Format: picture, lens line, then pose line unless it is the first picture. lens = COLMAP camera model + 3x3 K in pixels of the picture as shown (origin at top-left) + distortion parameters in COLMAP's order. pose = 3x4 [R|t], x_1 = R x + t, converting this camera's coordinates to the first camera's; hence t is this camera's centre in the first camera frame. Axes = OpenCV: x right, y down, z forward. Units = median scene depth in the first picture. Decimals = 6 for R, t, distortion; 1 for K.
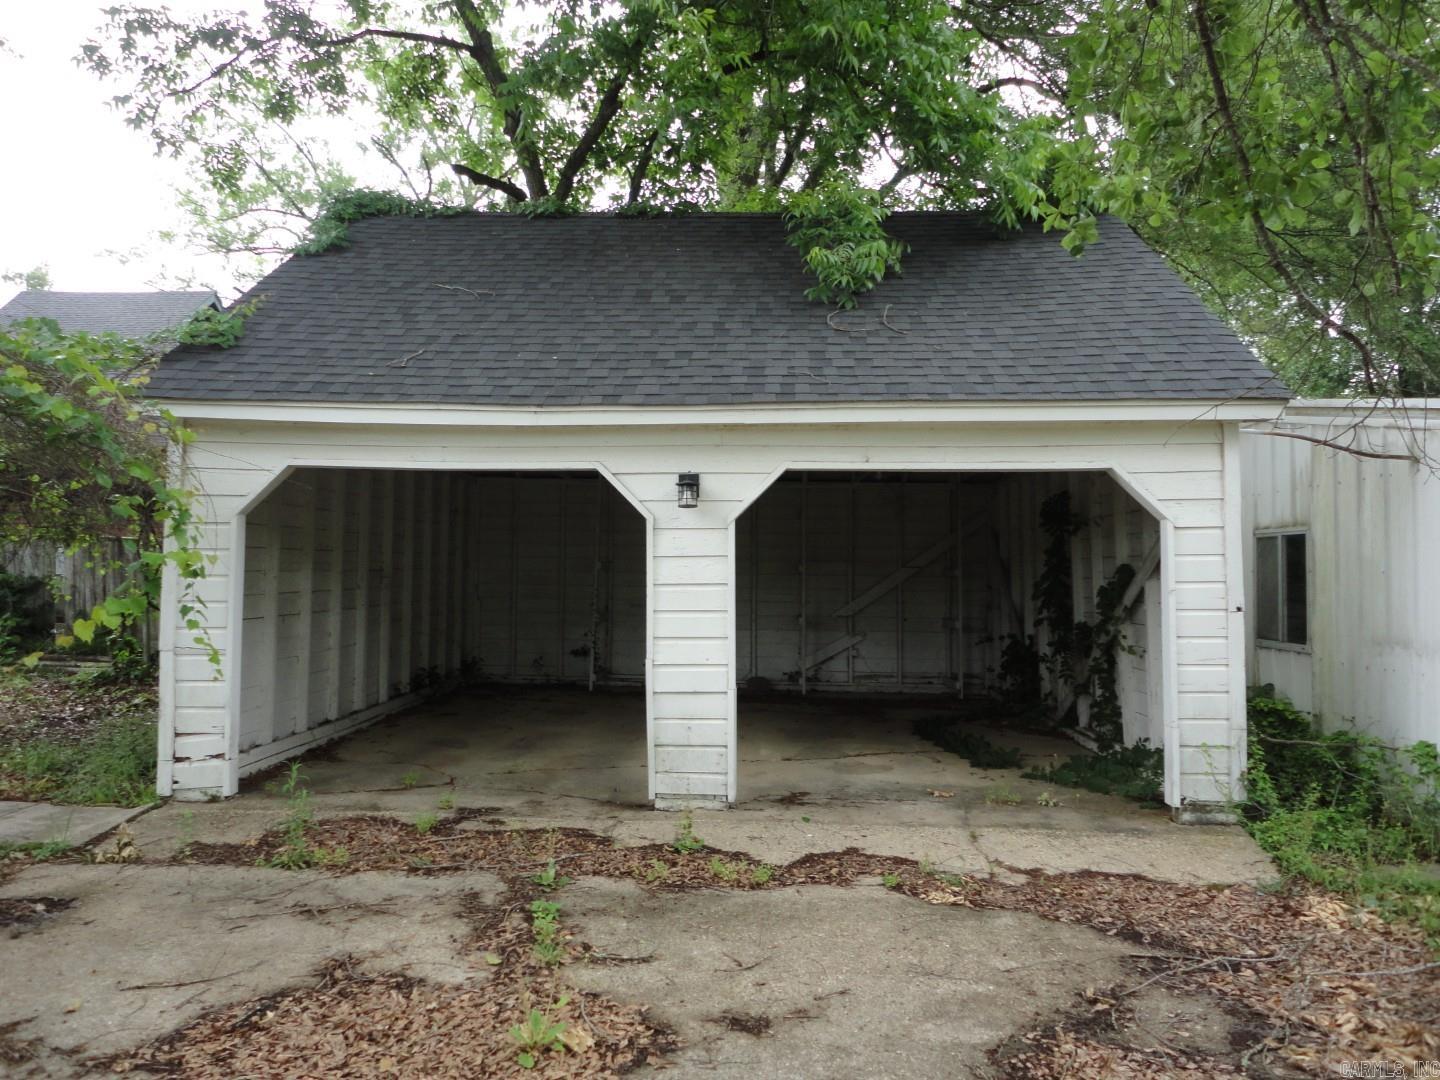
lens RADIAL K [[1047.5, 0, 718.3], [0, 1047.5, 532.7], [0, 0, 1]] dist [-0.000323, -0.001485]
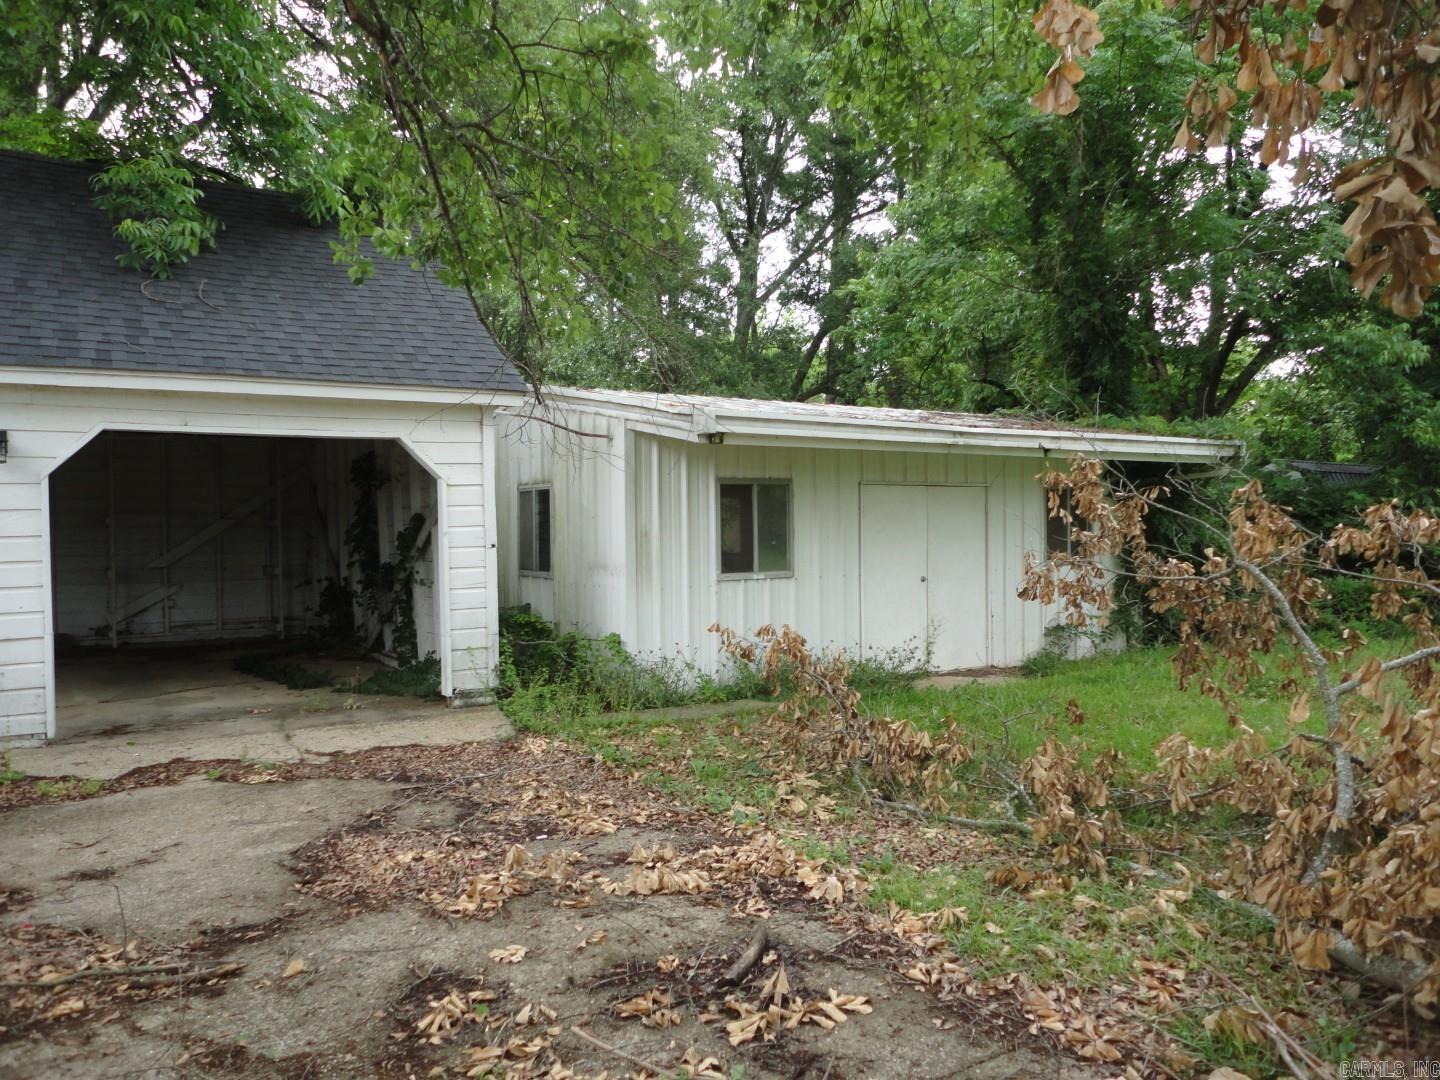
lens RADIAL K [[1047.5, 0, 718.3], [0, 1047.5, 532.7], [0, 0, 1]] dist [-0.000323, -0.001485]
pose [[0.815318, -0.021102, 0.578629, -0.046346], [-0.006675, 0.998927, 0.045835, -0.007447], [-0.578975, -0.041232, 0.814302, -0.261641]]
